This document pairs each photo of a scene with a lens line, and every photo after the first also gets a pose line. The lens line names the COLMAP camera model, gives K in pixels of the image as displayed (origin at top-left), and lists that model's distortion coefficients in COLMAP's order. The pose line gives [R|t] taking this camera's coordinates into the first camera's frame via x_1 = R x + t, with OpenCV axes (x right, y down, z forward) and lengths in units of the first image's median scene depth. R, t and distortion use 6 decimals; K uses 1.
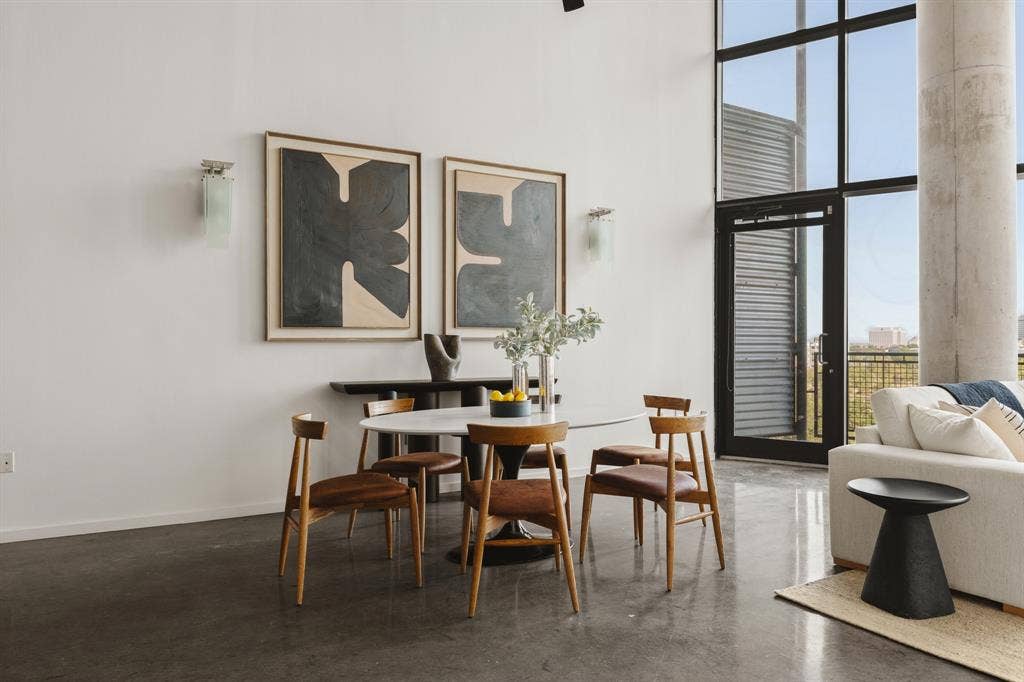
lens RADIAL K [[675.2, 0, 512.0], [0, 675.2, 341.0], [0, 0, 1]] dist [0.000477, -0.001886]
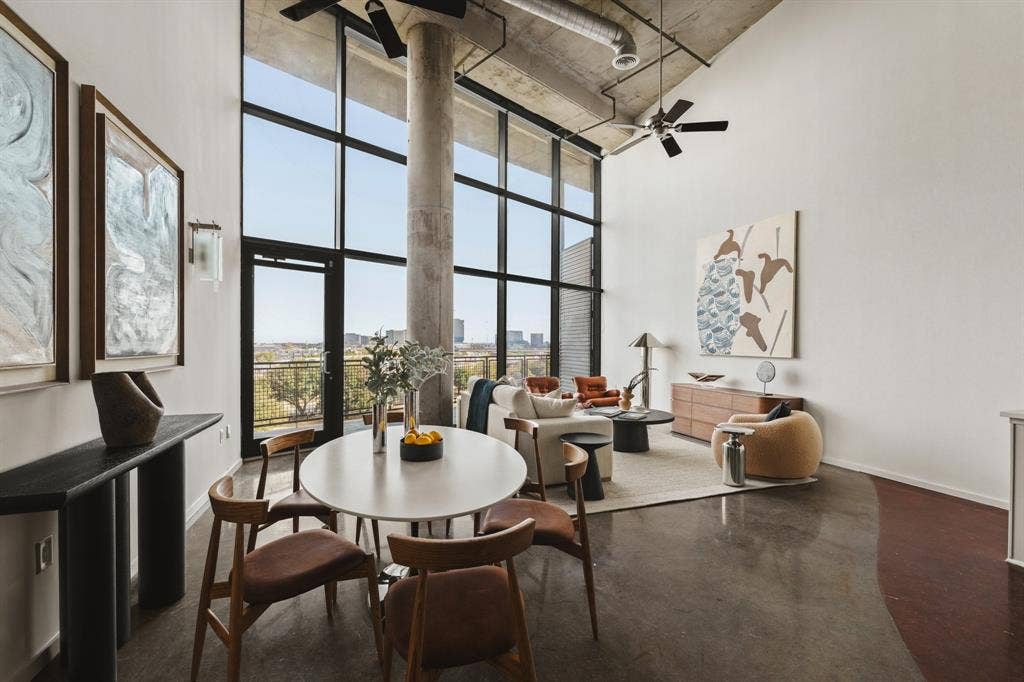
lens RADIAL K [[433.9, 0, 526.0], [0, 433.9, 346.0], [0, 0, 1]] dist [0.000886, 0.000184]
pose [[0.203796, -0.000878, 0.979013, -0.426543], [-0.003932, 0.999991, 0.001716, -0.033990], [-0.979005, -0.004199, 0.203791, 0.537218]]
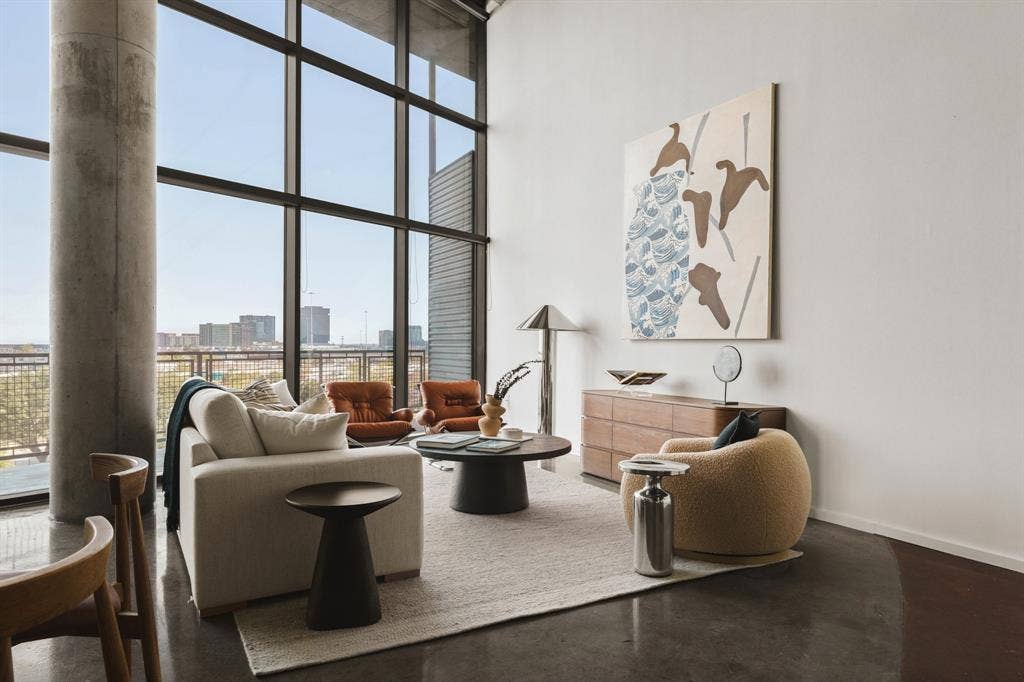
lens RADIAL K [[675.2, 0, 512.0], [0, 675.2, 341.0], [0, 0, 1]] dist [0.000477, -0.001886]
pose [[0.052556, 0.003991, 0.998610, -0.212191], [-0.002500, 0.999989, -0.003865, 0.004146], [-0.998615, -0.002294, 0.052565, 0.421404]]
